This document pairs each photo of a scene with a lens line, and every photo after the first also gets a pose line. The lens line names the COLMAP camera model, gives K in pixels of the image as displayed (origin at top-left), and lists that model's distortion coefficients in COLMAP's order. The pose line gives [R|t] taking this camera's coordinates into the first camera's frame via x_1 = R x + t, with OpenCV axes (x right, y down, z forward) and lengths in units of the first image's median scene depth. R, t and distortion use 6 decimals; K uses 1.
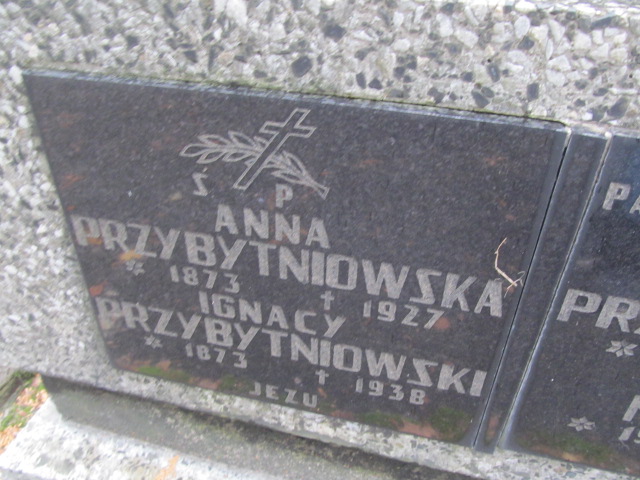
lens RADIAL K [[523.9, 0, 320.0], [0, 523.9, 254.0], [0, 0, 1]] dist [-0.050333, 0.000369]
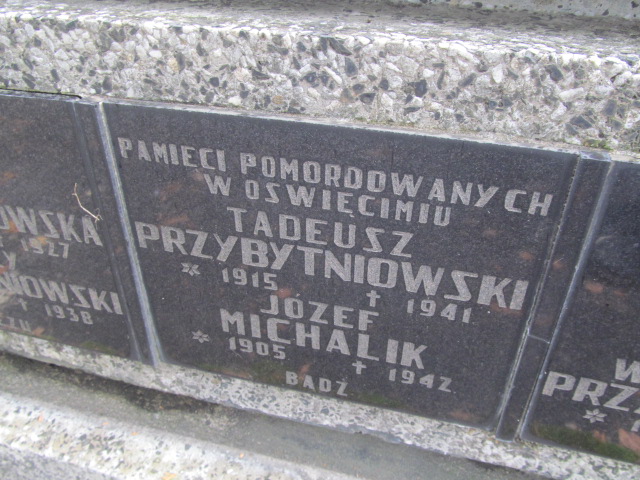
lens RADIAL K [[529.5, 0, 320.0], [0, 529.5, 240.0], [0, 0, 1]] dist [-0.041892, 0.012570]
pose [[0.999507, -0.012822, -0.028671, 1.141208], [0.011979, 0.999497, -0.029377, 0.184292], [0.029033, 0.029019, 0.999157, -0.391038]]
